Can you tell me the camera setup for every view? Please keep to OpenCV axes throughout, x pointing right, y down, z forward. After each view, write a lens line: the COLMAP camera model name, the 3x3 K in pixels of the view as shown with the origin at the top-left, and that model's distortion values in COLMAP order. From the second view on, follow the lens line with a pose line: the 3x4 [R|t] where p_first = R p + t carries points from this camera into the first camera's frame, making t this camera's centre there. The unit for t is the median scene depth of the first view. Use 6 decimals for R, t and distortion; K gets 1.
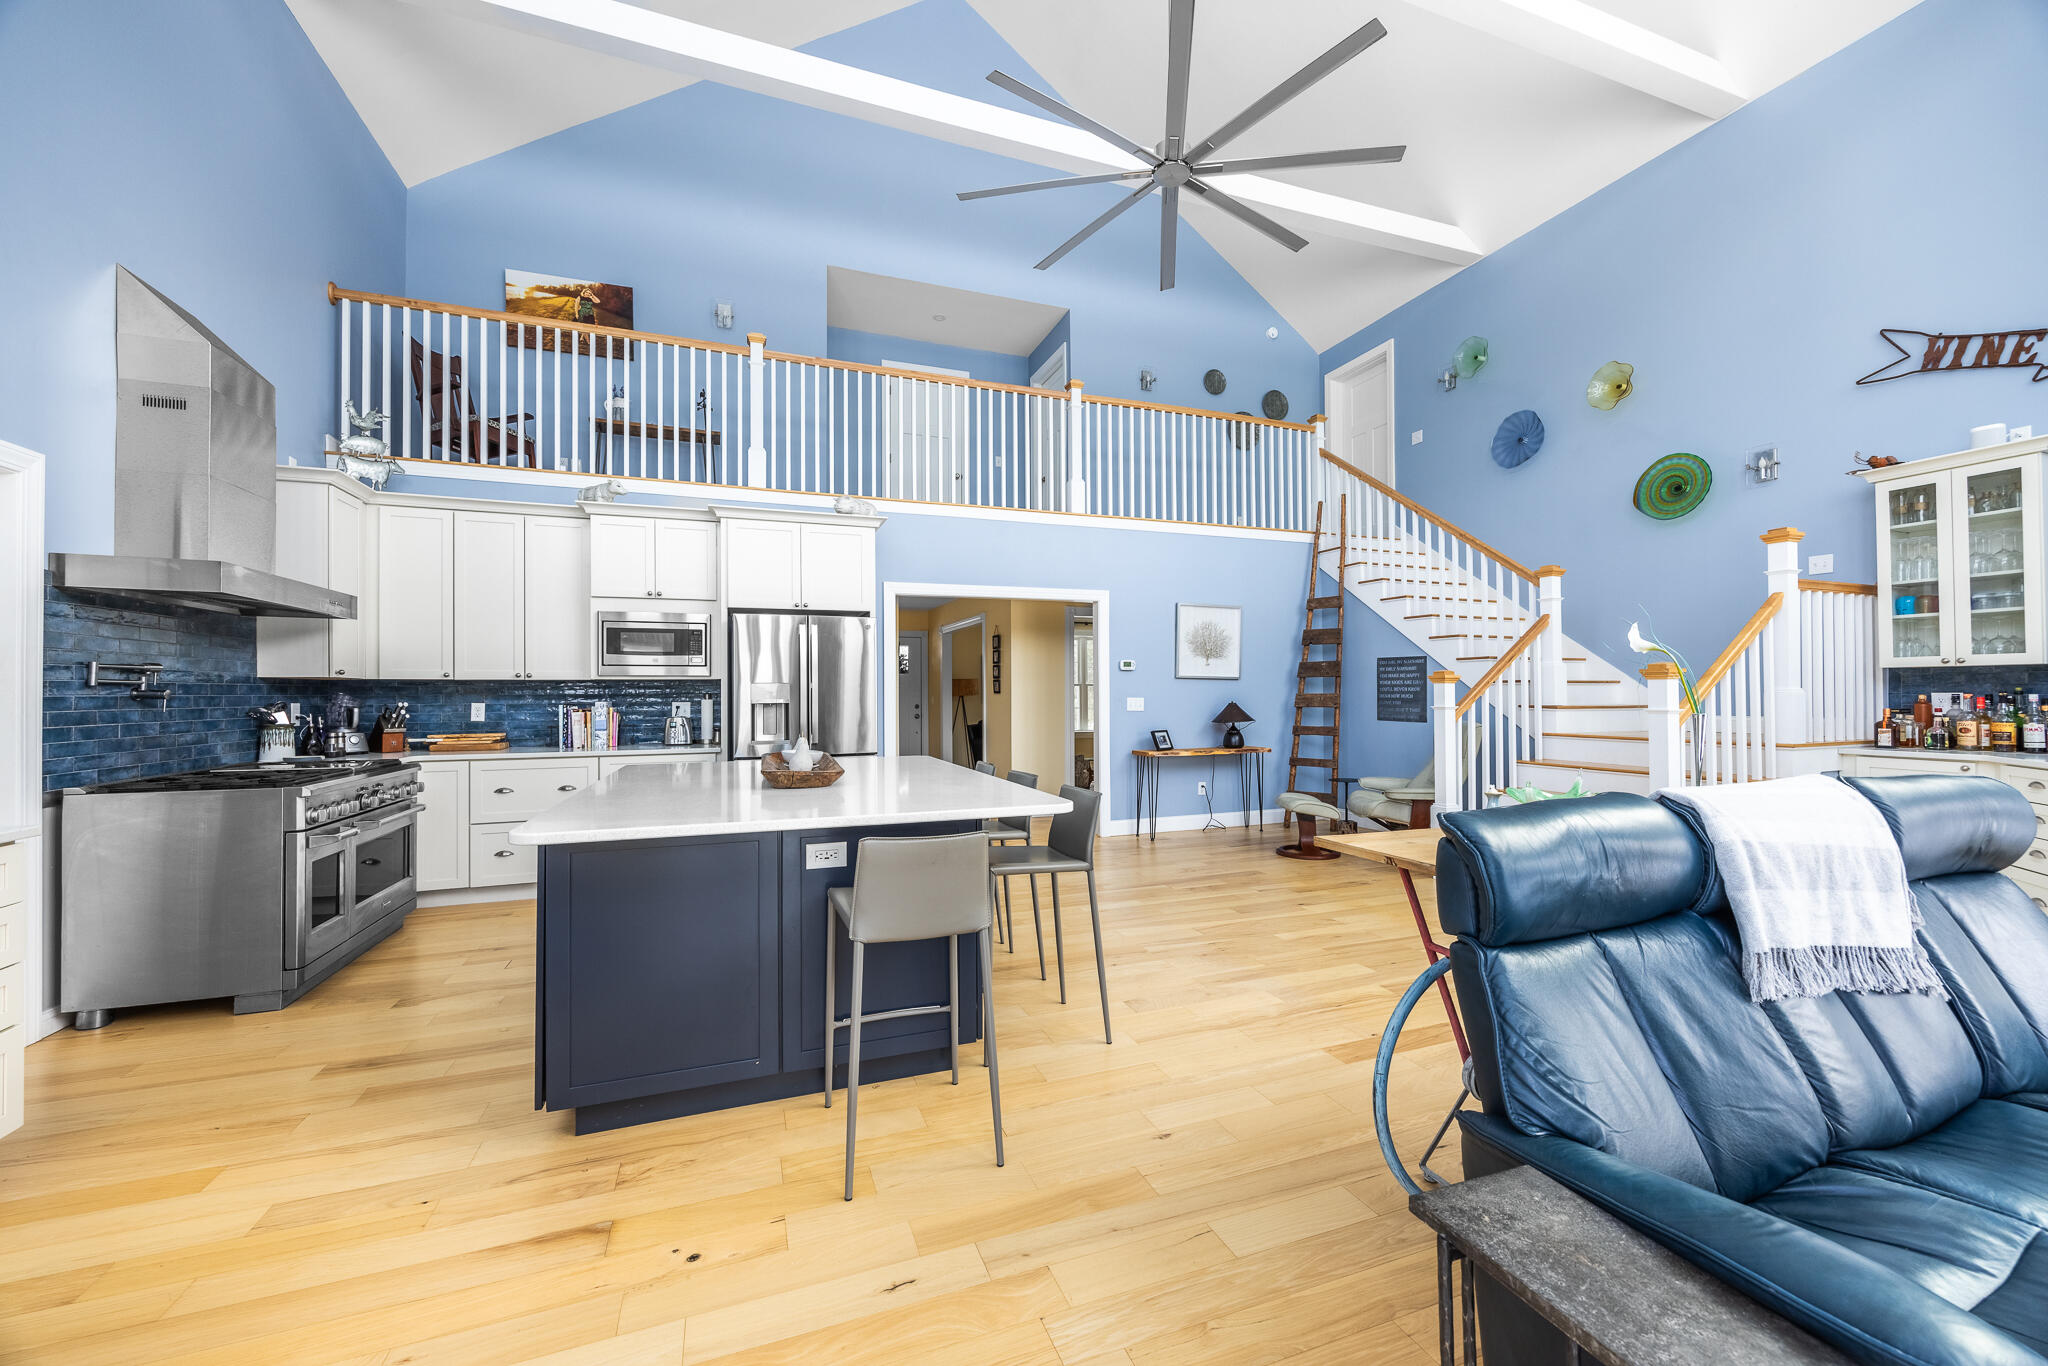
lens RADIAL K [[783.9, 0, 1024.0], [0, 783.9, 683.0], [0, 0, 1]] dist [-0.002169, -0.000489]
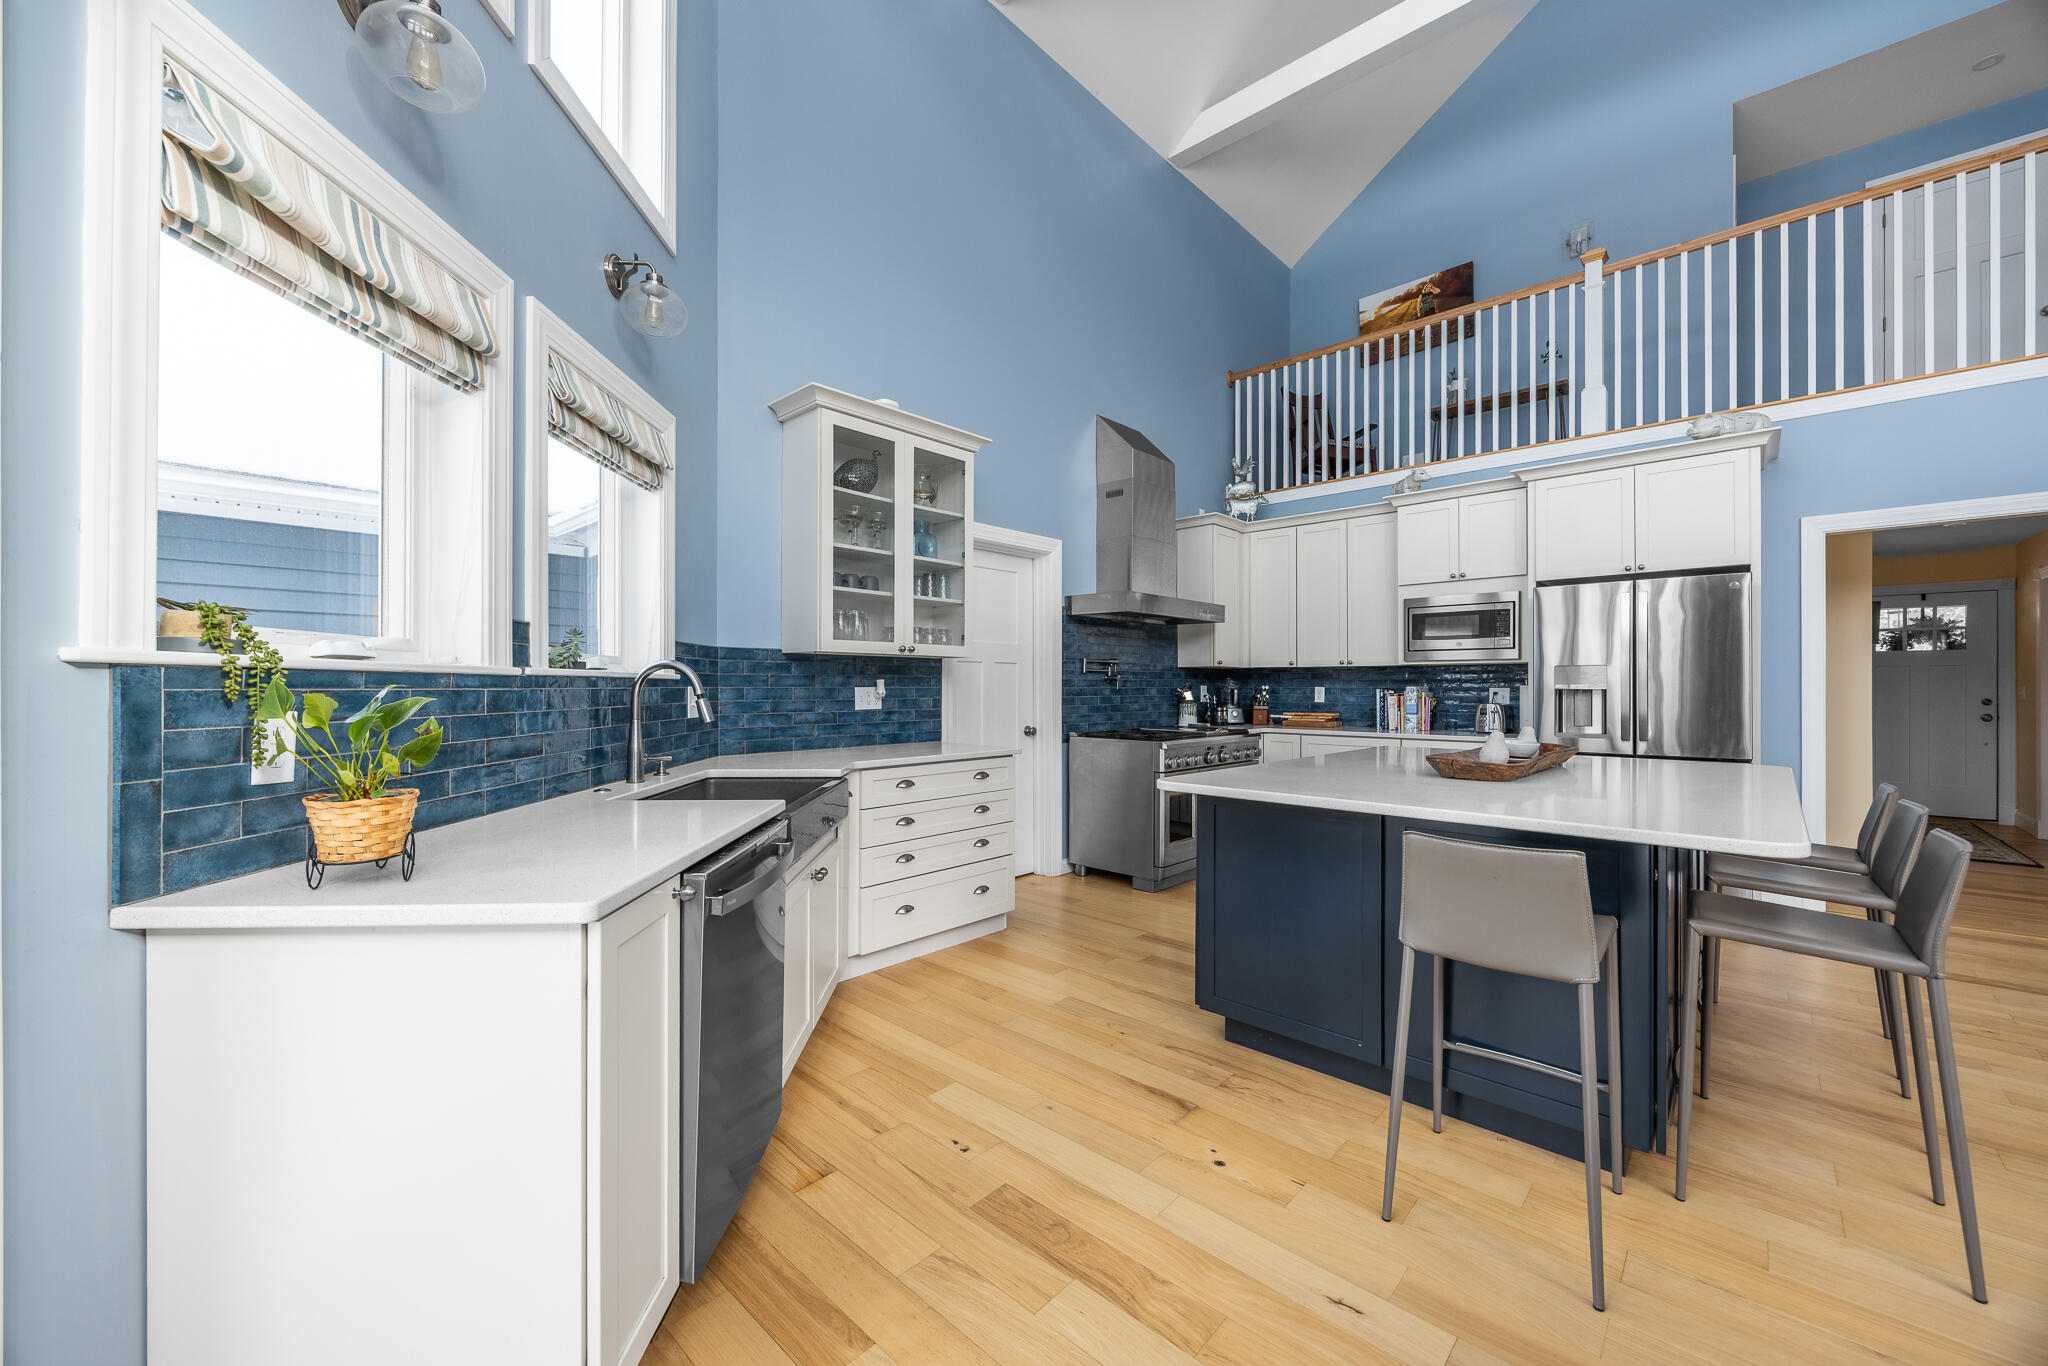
lens RADIAL K [[787.5, 0, 1024.0], [0, 787.5, 683.0], [0, 0, 1]] dist [-0.000816, -0.000142]
pose [[0.443779, 0.002887, -0.896132, 0.199635], [0.008901, 0.999931, 0.007629, 0.008343], [0.896092, -0.011363, 0.443722, 0.099672]]
